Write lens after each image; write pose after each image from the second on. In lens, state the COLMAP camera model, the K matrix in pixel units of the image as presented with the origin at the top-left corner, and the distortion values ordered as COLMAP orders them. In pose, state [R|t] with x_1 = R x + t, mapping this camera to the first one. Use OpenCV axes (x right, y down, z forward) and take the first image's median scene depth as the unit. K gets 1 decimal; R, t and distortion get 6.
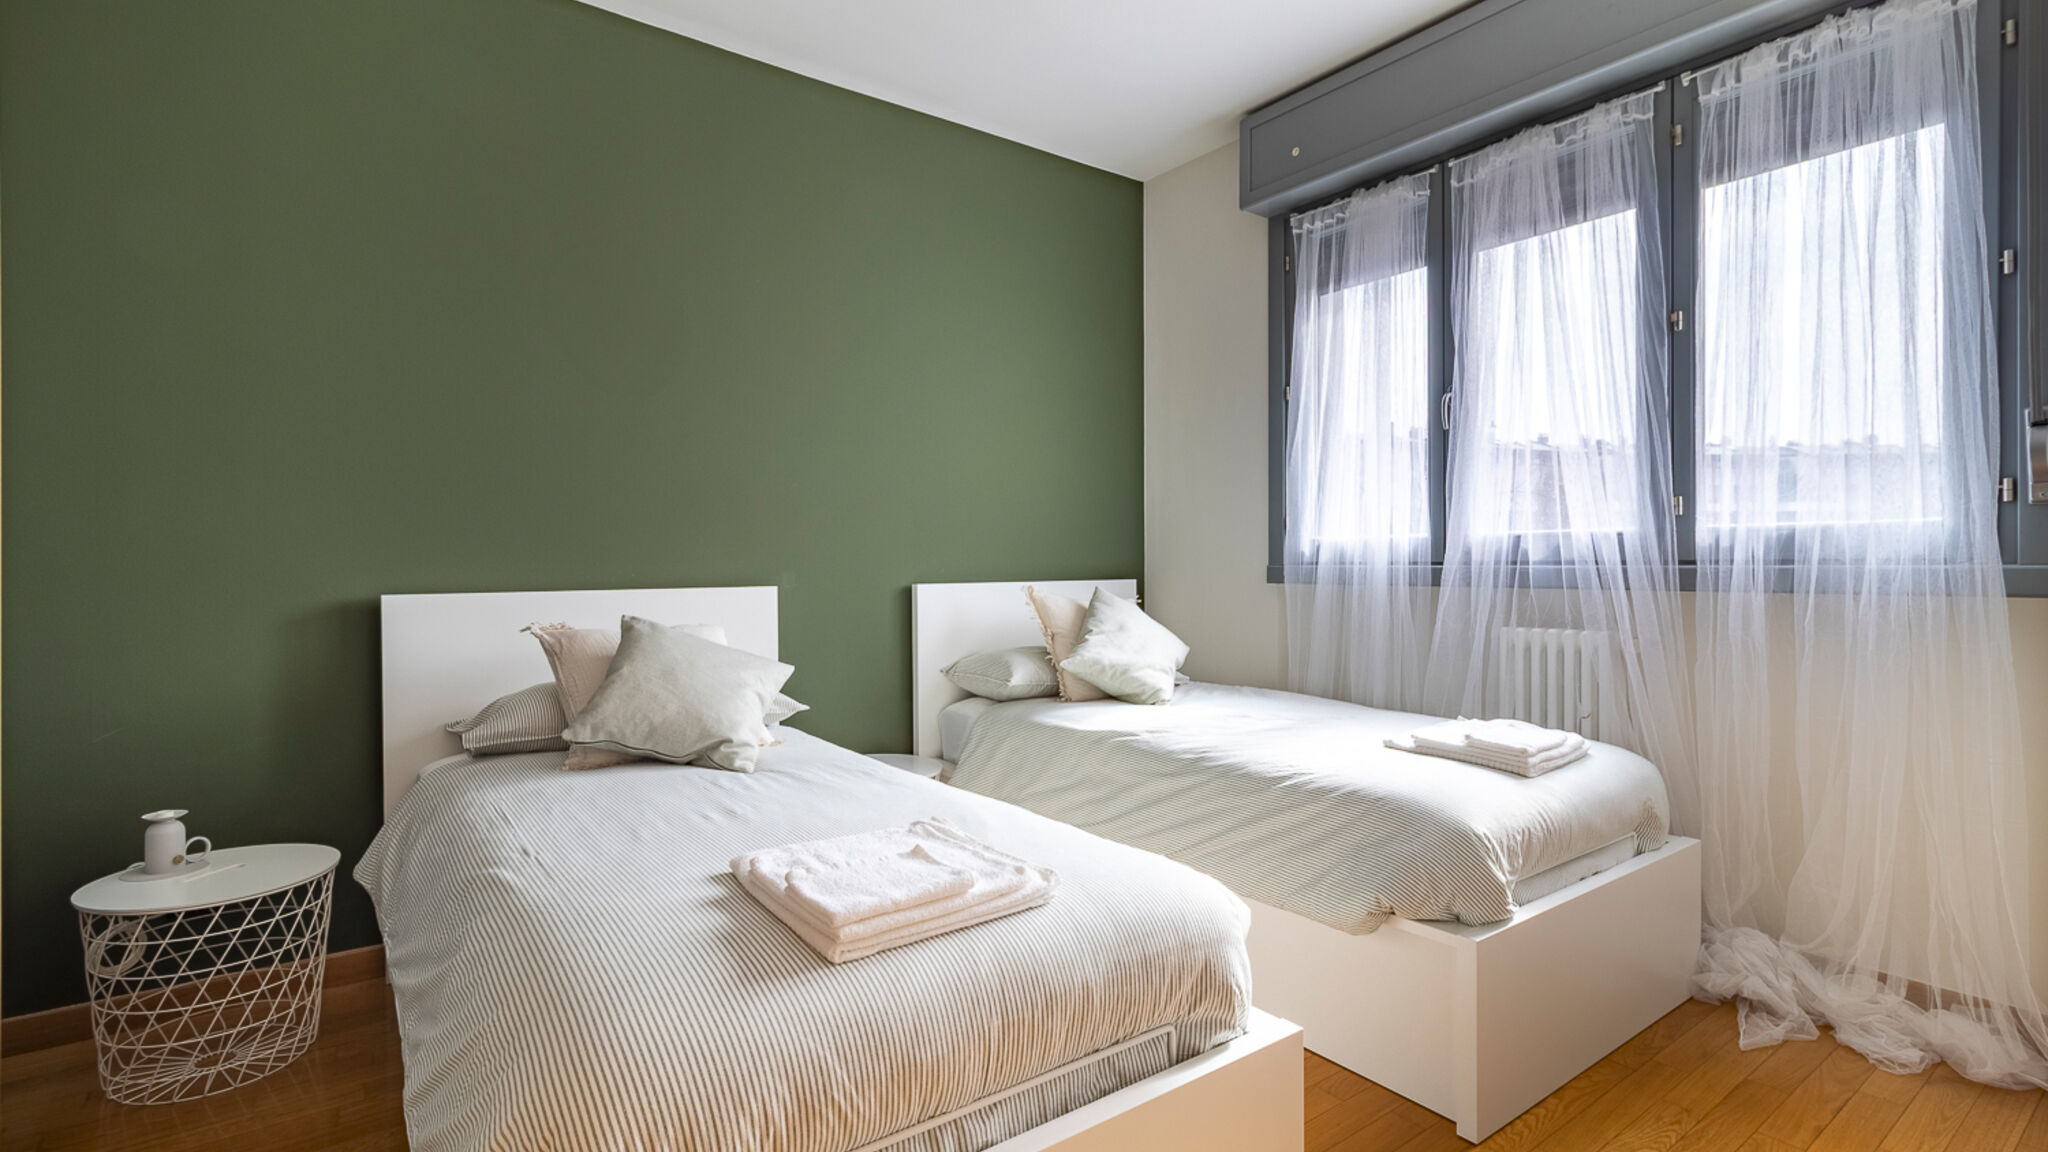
lens RADIAL K [[945.8, 0, 1020.8], [0, 945.8, 575.4], [0, 0, 1]] dist [0.002423, 0.001090]
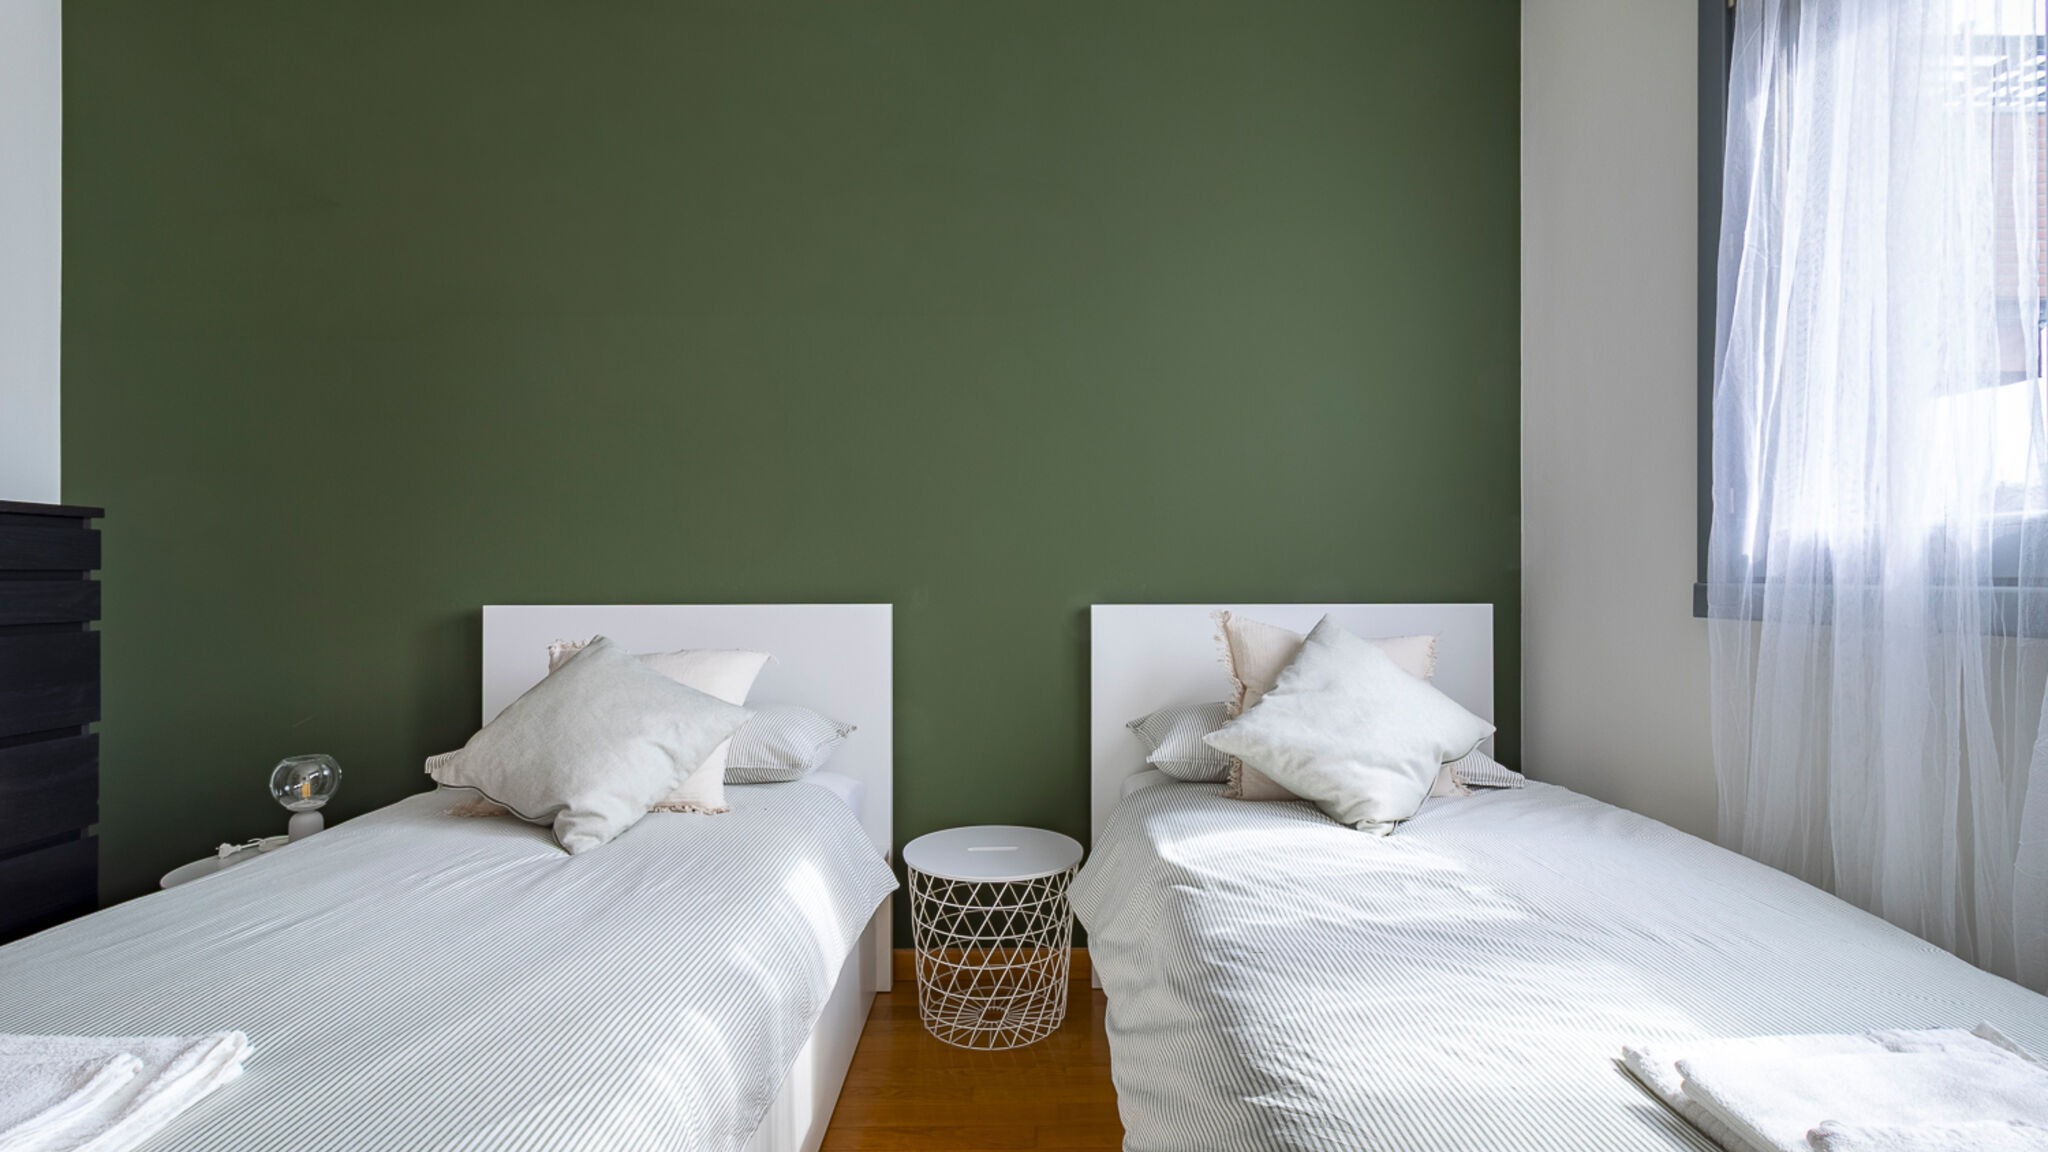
lens RADIAL K [[944.7, 0, 1038.3], [0, 944.7, 576.9], [0, 0, 1]] dist [0.002125, 0.000544]
pose [[0.810637, 0.004911, -0.585528, 0.314242], [-0.010509, 0.999926, -0.006162, -0.007901], [0.585454, 0.011149, 0.810629, 0.416785]]
